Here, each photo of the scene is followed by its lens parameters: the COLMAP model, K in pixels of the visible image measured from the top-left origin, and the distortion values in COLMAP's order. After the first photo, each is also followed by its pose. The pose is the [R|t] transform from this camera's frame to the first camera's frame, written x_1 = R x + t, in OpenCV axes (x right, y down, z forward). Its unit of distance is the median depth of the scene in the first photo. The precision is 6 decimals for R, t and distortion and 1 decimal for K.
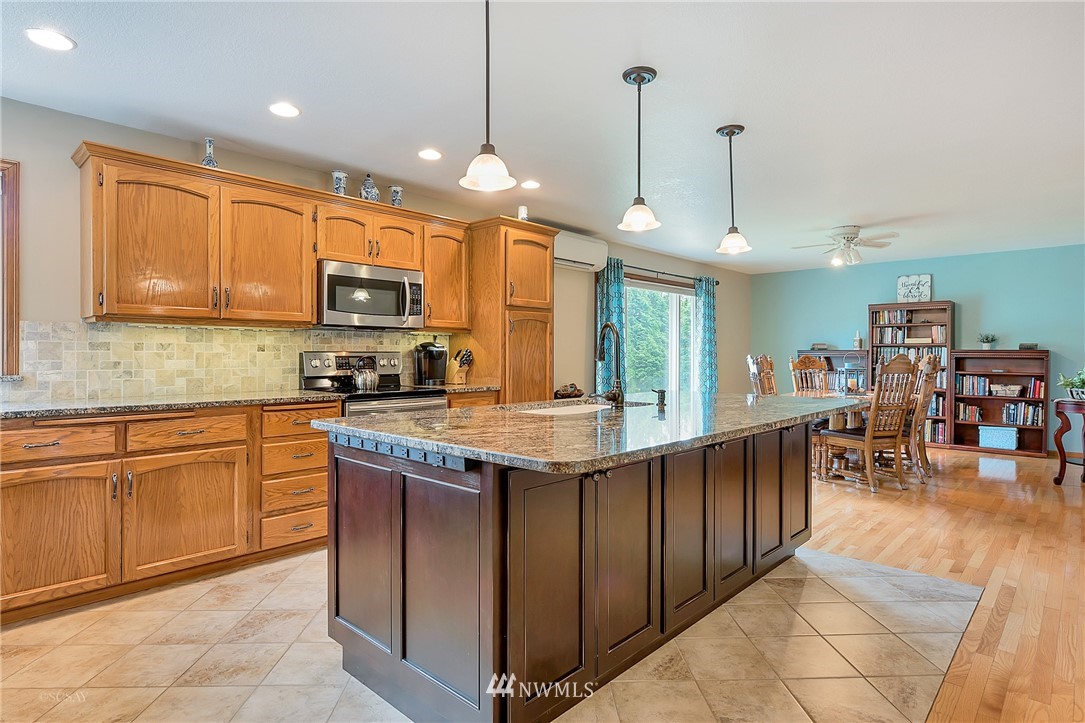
lens RADIAL K [[578.9, 0, 542.0], [0, 578.9, 358.8], [0, 0, 1]] dist [-0.003376, 0.001392]
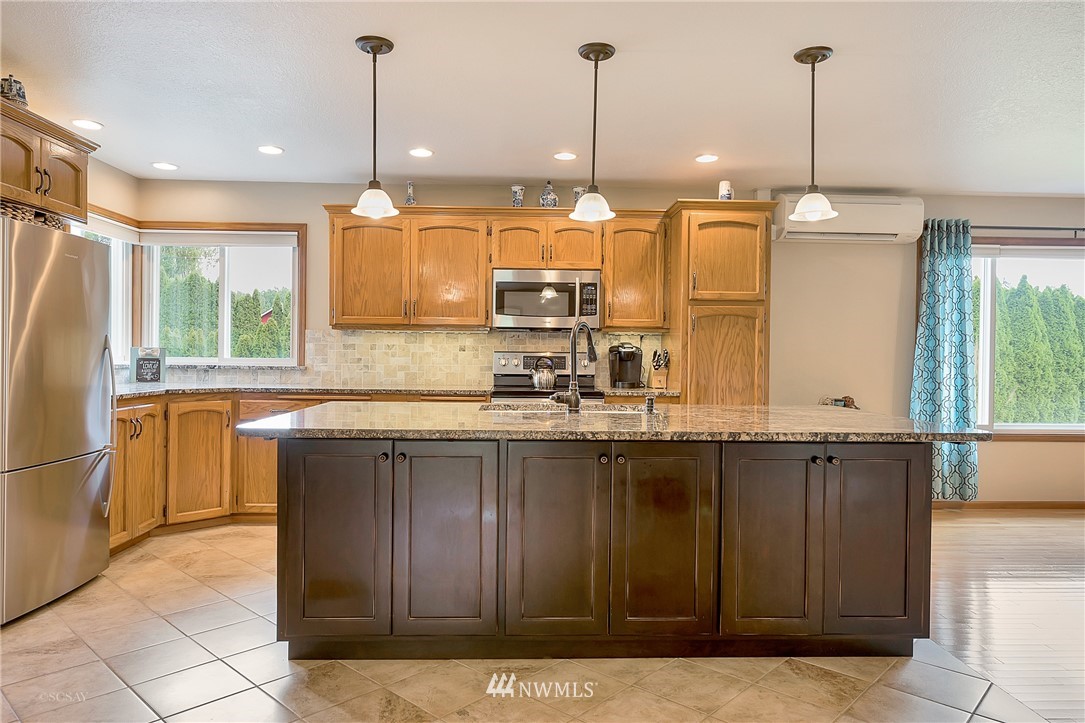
lens RADIAL K [[703.7, 0, 542.7], [0, 703.7, 358.6], [0, 0, 1]] dist [0.001274, -0.003862]
pose [[0.712492, 0.011182, -0.701591, 0.382926], [-0.014514, 0.999894, 0.001197, -0.001064], [0.701530, 0.009330, 0.712579, 0.061642]]
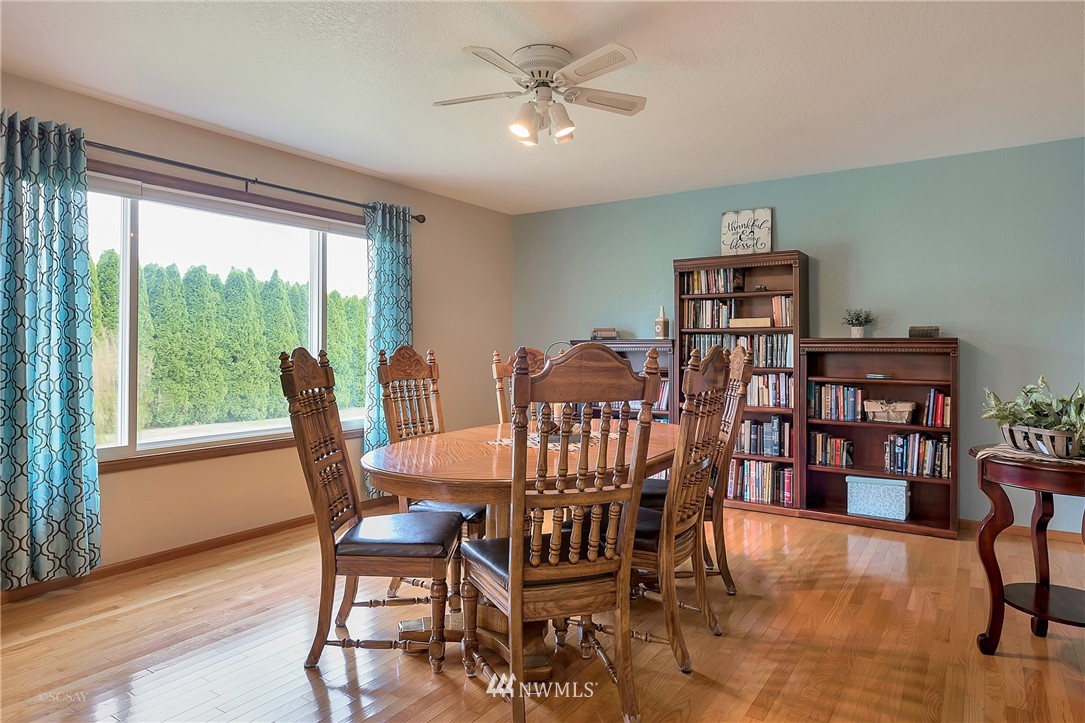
lens RADIAL K [[658.8, 0, 537.7], [0, 658.8, 341.4], [0, 0, 1]] dist [0.008773, 0.002081]
pose [[0.986621, 0.000053, 0.163031, 0.415098], [0.002882, 0.999838, -0.017766, -0.002464], [-0.163006, 0.017998, 0.986461, 0.485052]]
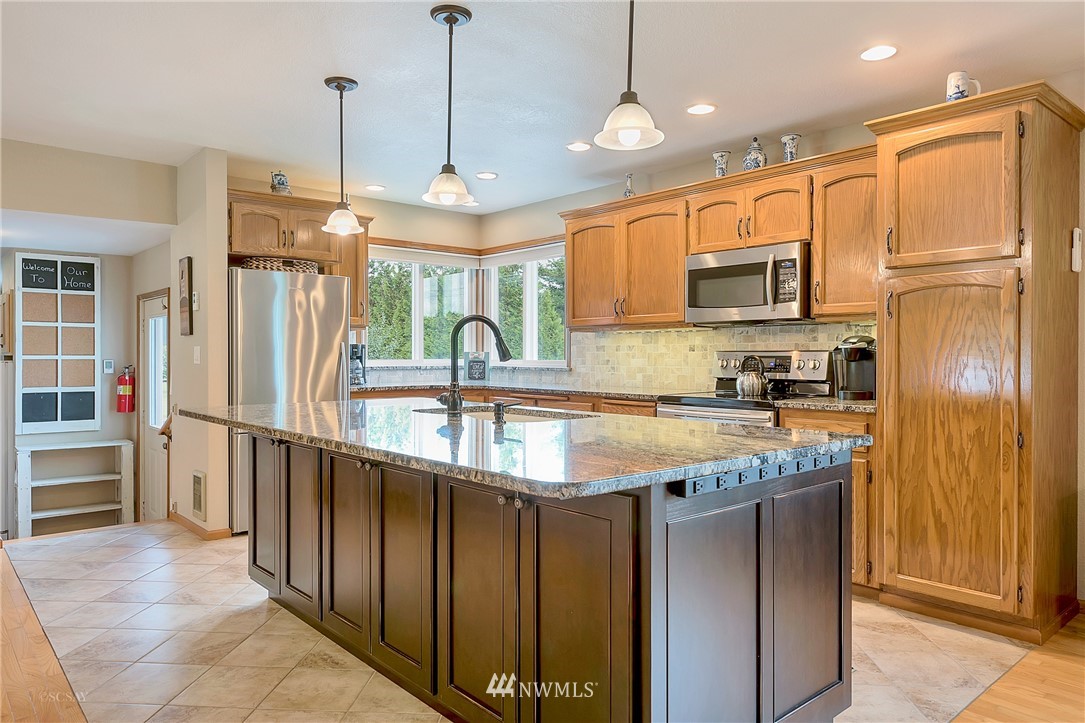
lens RADIAL K [[724.8, 0, 543.3], [0, 724.8, 361.3], [0, 0, 1]] dist [0.002984, -0.000507]
pose [[-0.098281, 0.007438, -0.995131, 0.506717], [-0.007495, 0.999938, 0.008214, -0.002103], [0.995131, 0.008266, -0.098219, 0.526354]]
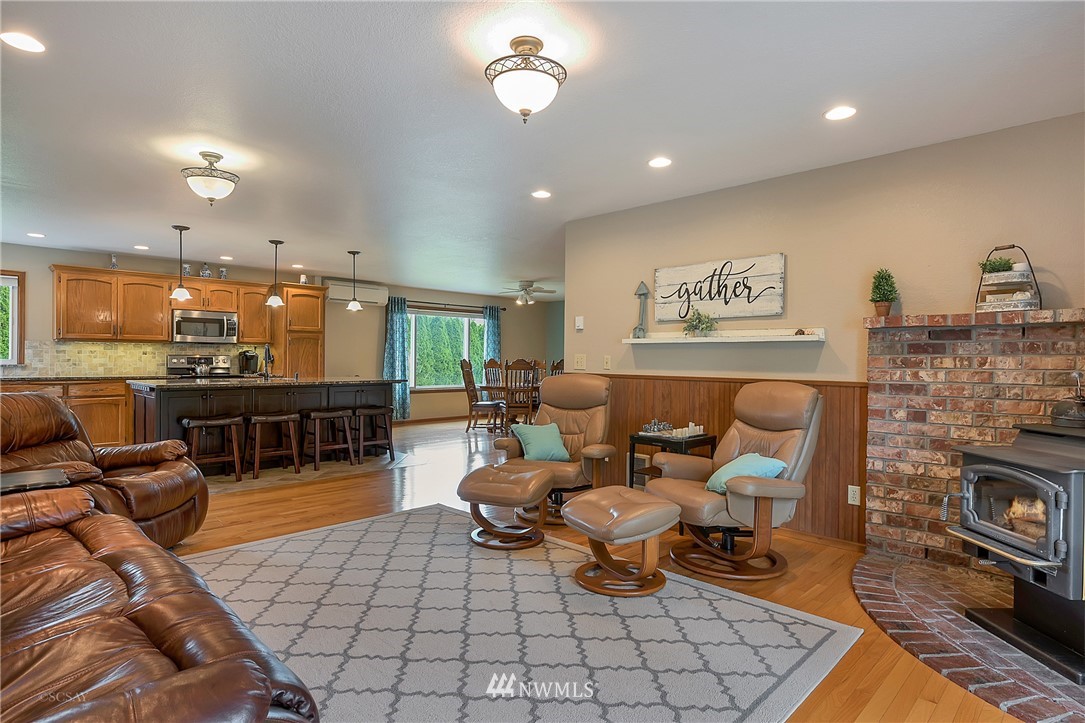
lens RADIAL K [[578.9, 0, 538.8], [0, 578.9, 361.0], [0, 0, 1]] dist [-0.003376, 0.001392]
pose [[0.999754, 0.008018, -0.020671, 0.560909], [-0.008075, 0.999964, -0.002710, 0.002128], [0.020649, 0.002876, 0.999783, -0.592959]]
